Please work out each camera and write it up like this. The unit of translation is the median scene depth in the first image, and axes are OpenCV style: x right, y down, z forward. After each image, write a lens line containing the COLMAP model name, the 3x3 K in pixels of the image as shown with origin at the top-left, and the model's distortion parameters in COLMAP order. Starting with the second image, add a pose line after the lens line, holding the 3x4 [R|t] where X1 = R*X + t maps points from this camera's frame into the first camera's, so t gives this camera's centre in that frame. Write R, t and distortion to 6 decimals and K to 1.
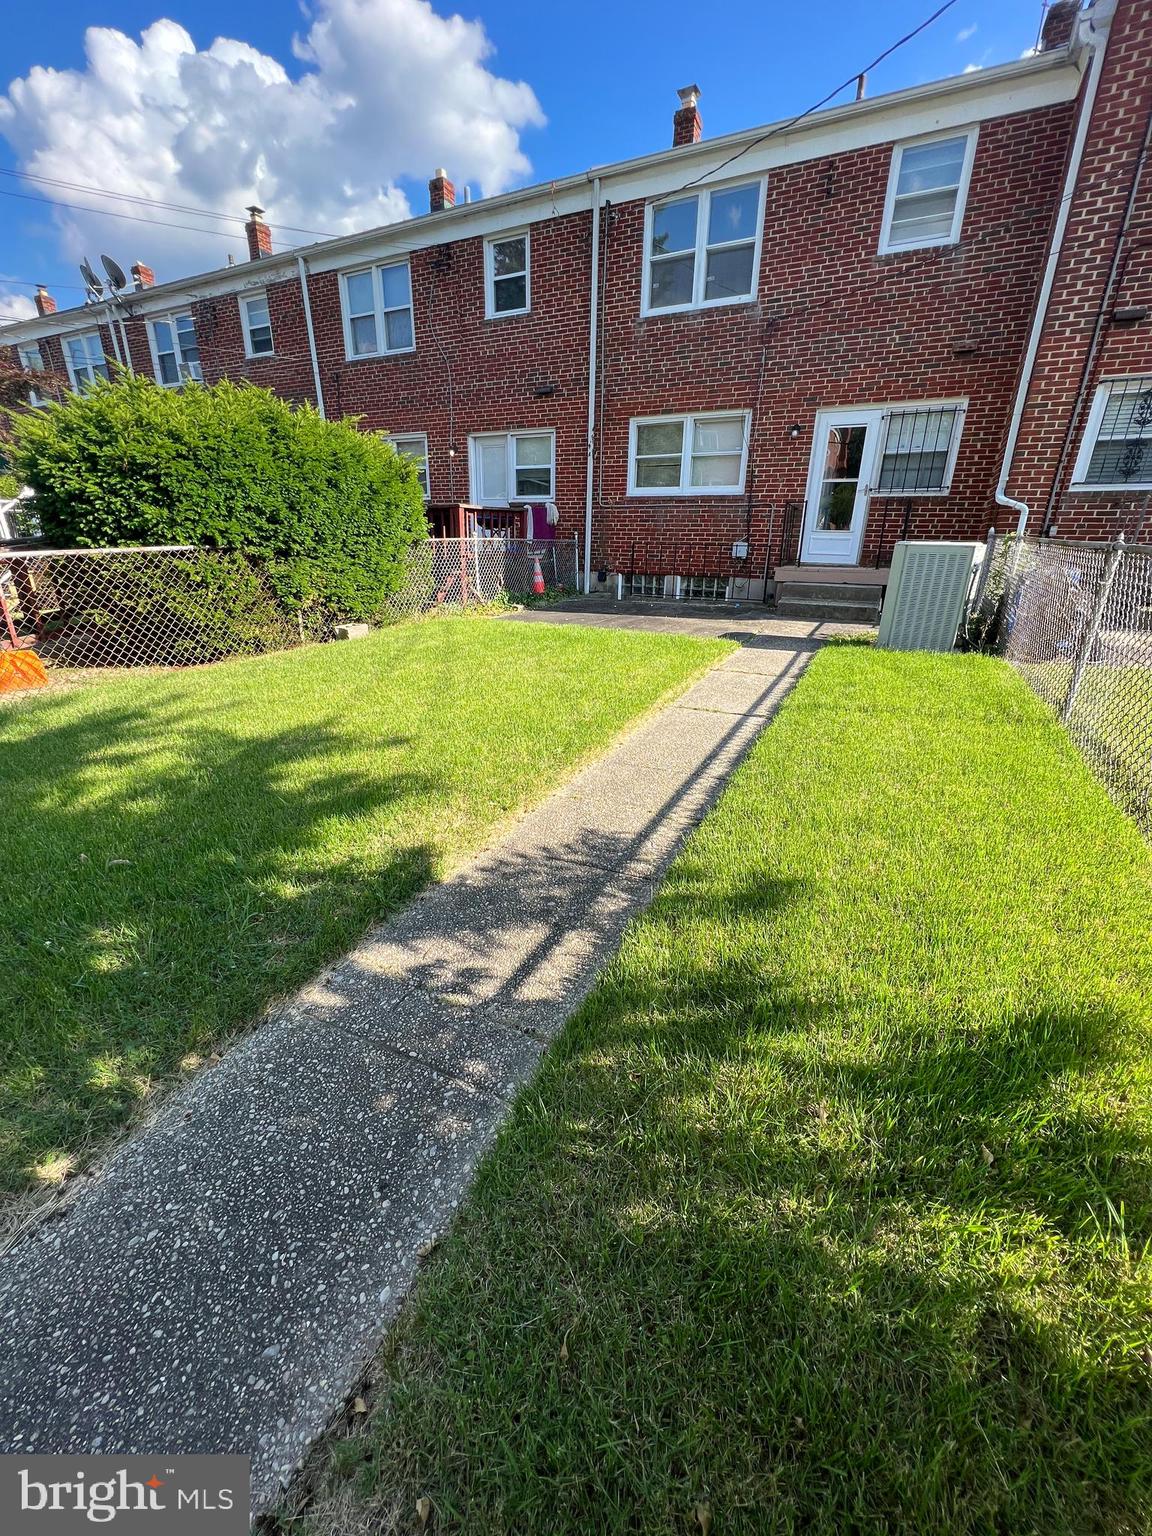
lens RADIAL K [[613.3, 0, 576.0], [0, 613.3, 768.0], [0, 0, 1]] dist [-0.000181, 0.000420]
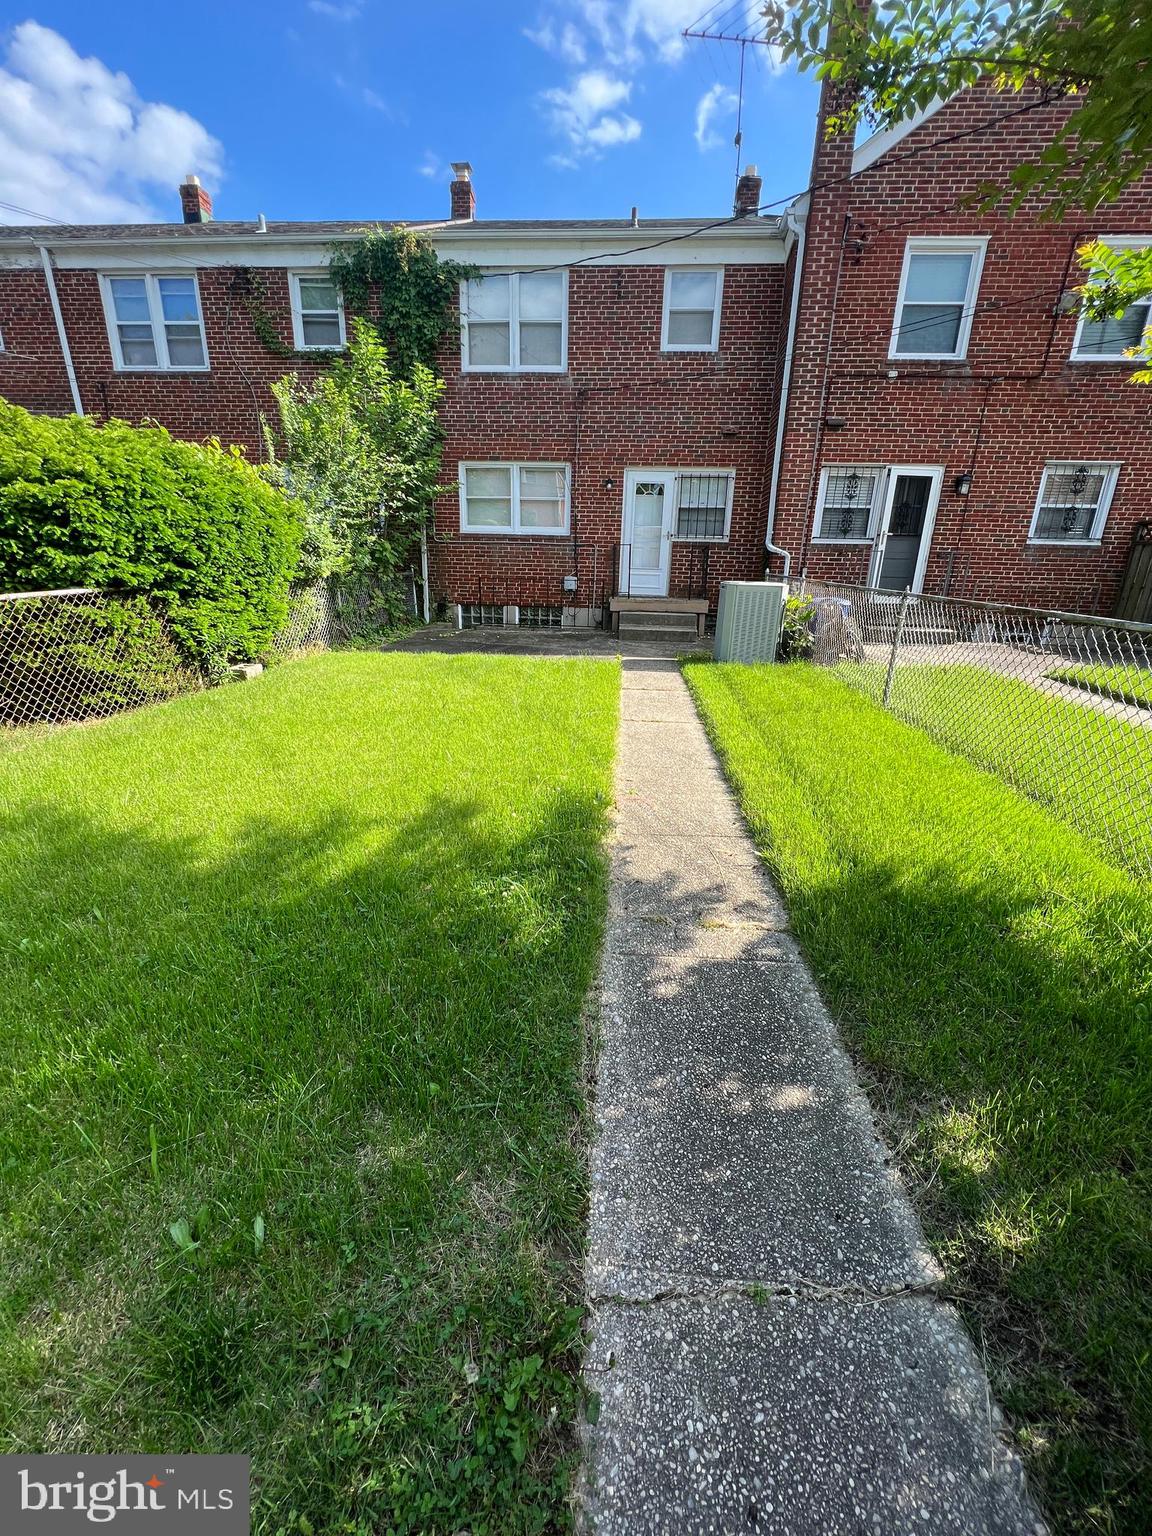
lens RADIAL K [[613.3, 0, 576.0], [0, 613.3, 768.0], [0, 0, 1]] dist [-0.000181, 0.000420]
pose [[0.927877, -0.107365, 0.357096, -0.180661], [0.119393, 0.992778, -0.011742, -0.002465], [-0.353256, 0.053530, 0.933994, -0.048307]]
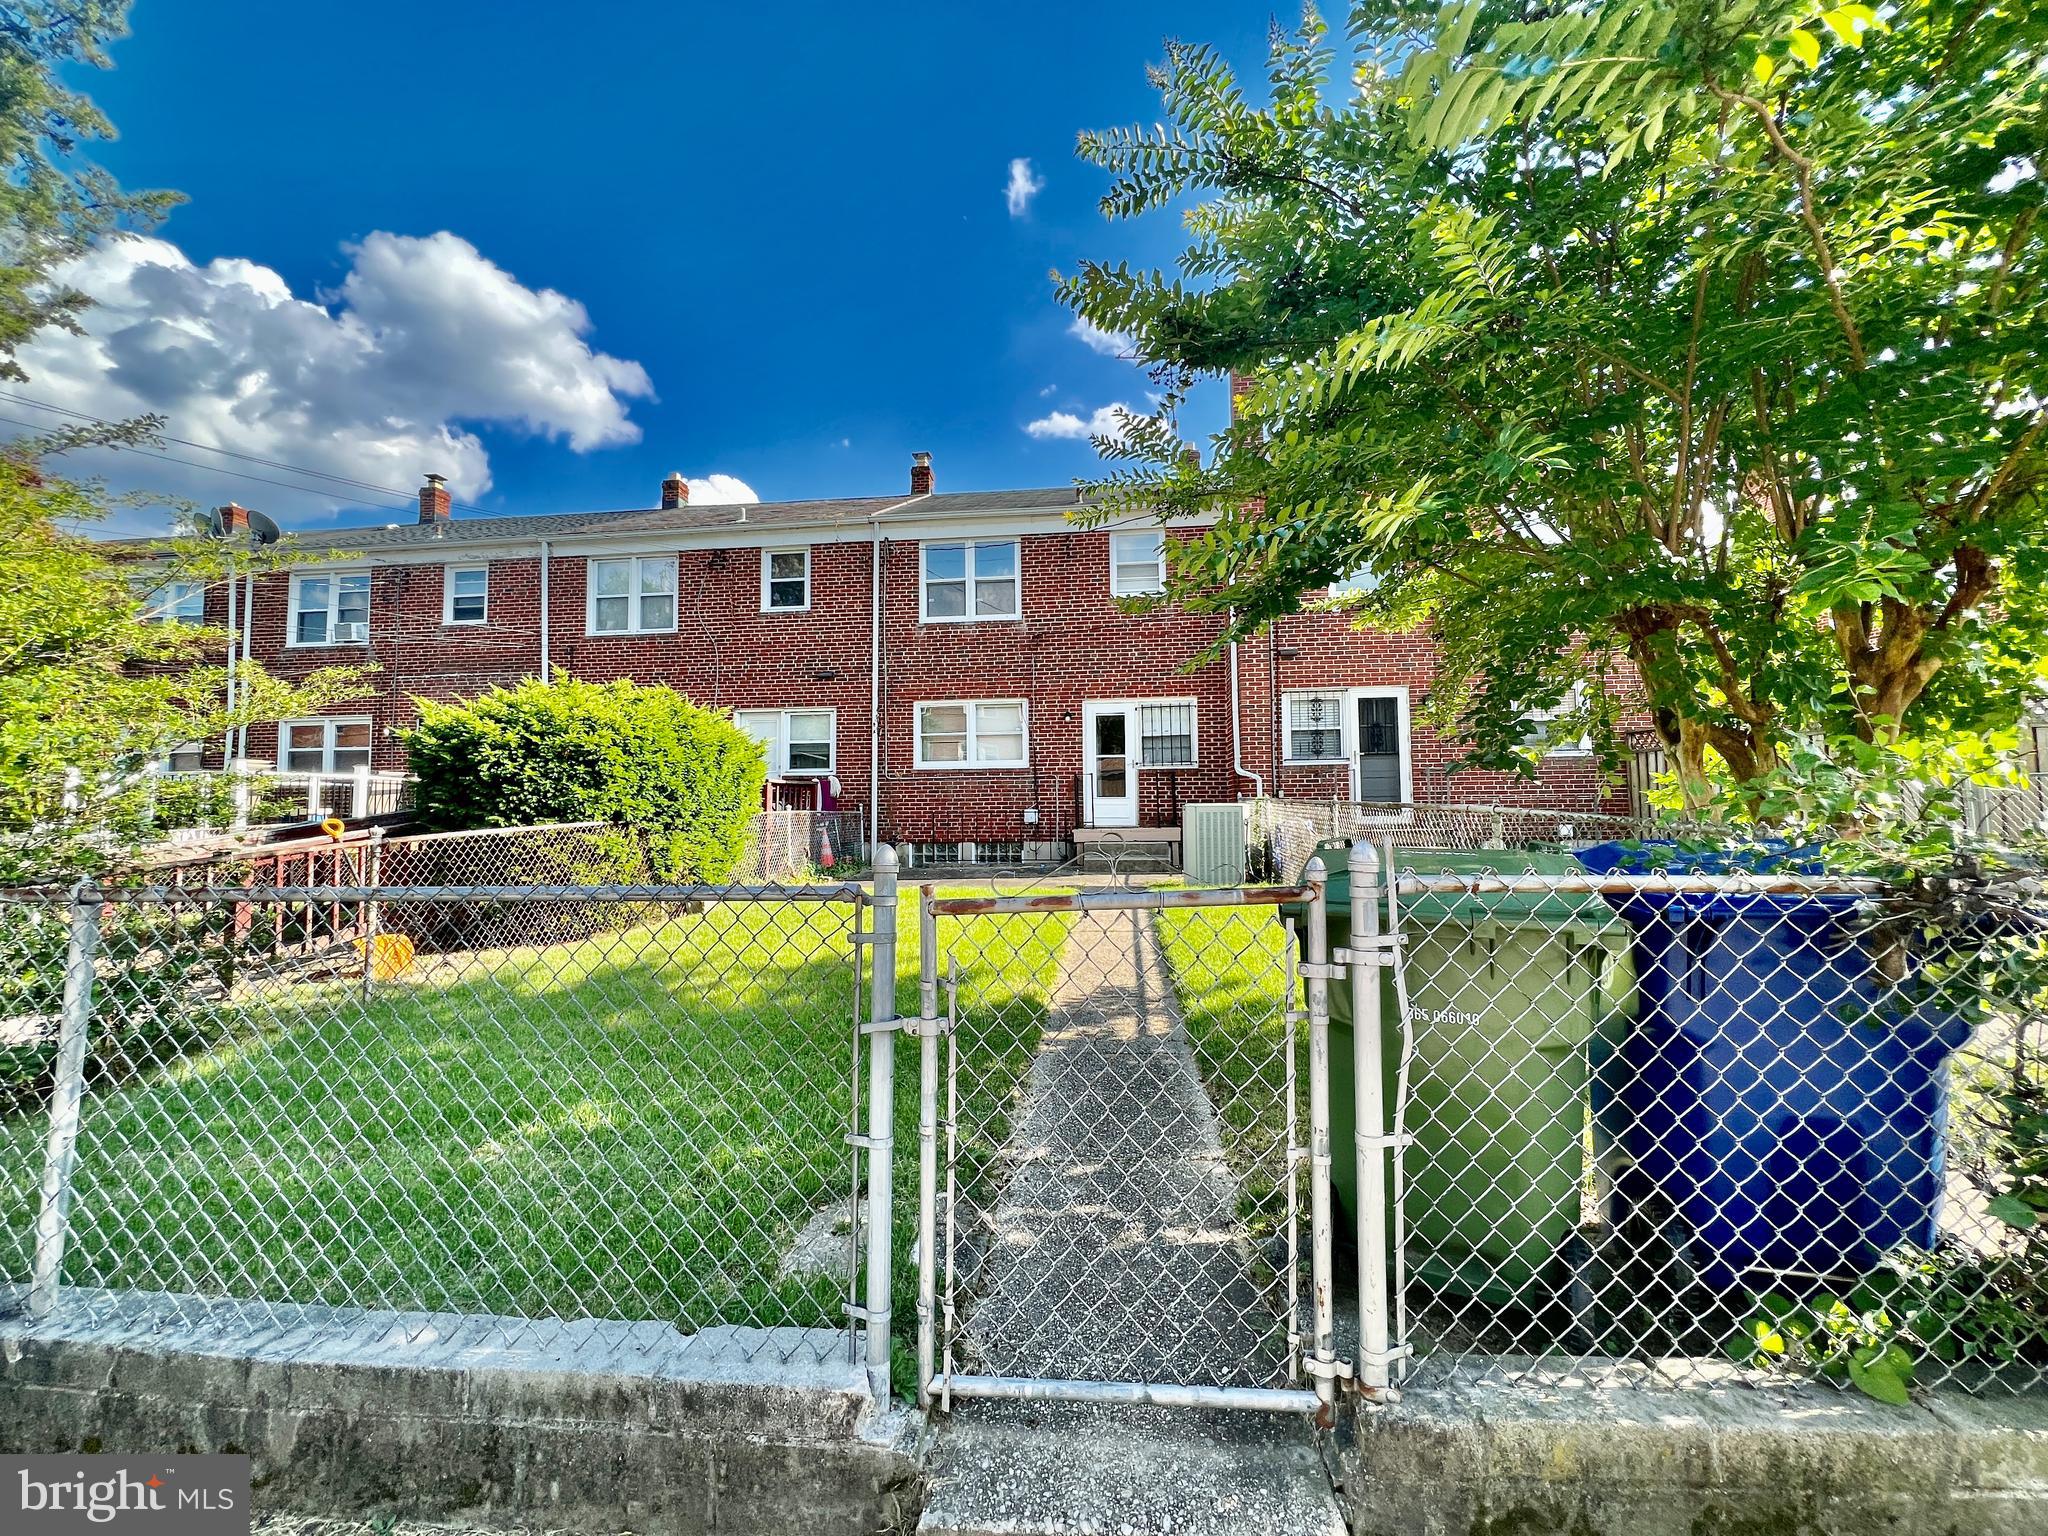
lens RADIAL K [[817.7, 0, 1022.7], [0, 817.7, 766.7], [0, 0, 1]] dist [-0.000181, 0.000420]
pose [[0.939402, -0.005254, 0.342778, -0.244235], [0.141976, 0.916067, -0.375052, 0.095321], [-0.312037, 0.400991, 0.861301, -0.249463]]
